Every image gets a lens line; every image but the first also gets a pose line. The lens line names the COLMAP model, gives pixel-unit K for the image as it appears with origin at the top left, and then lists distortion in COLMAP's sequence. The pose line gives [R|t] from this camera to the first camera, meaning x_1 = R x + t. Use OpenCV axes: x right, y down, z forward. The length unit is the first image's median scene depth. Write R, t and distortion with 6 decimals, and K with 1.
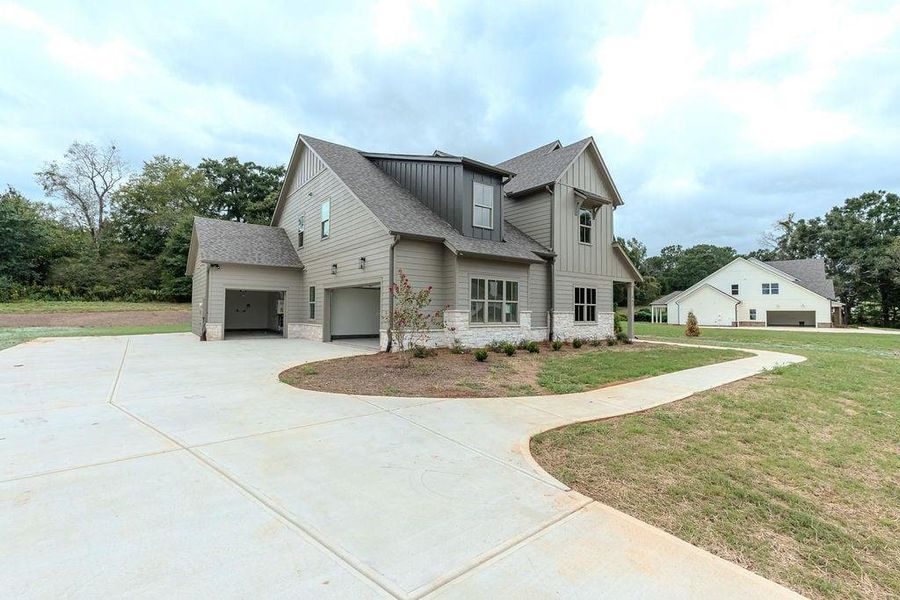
lens RADIAL K [[409.8, 0, 453.9], [0, 409.8, 299.7], [0, 0, 1]] dist [-0.004670, -0.000265]
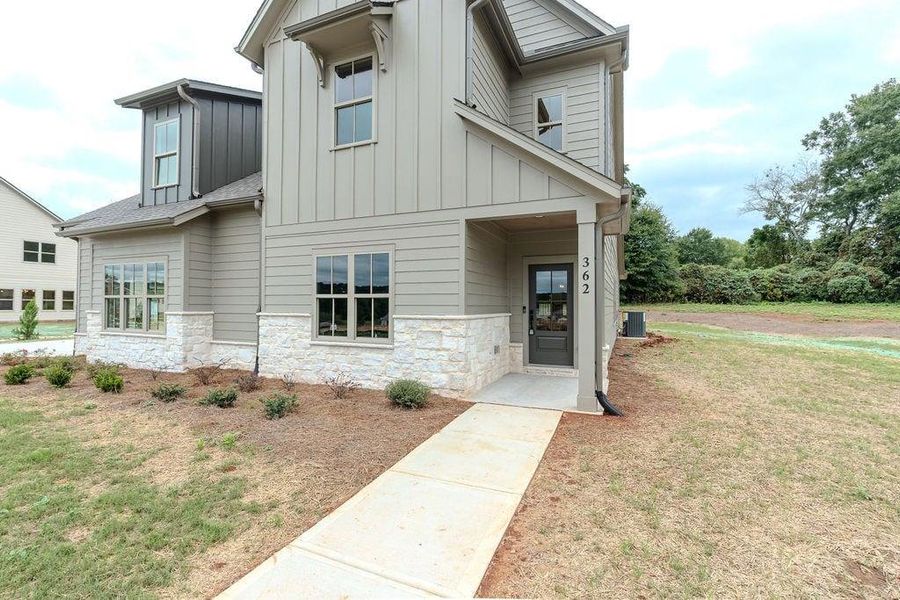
lens RADIAL K [[409.8, 0, 453.9], [0, 409.8, 299.7], [0, 0, 1]] dist [-0.004670, -0.000265]
pose [[0.487792, -0.017279, -0.872789, 0.718927], [0.031899, 0.999489, -0.001960, 0.019603], [0.872377, -0.026885, 0.488094, 0.888600]]
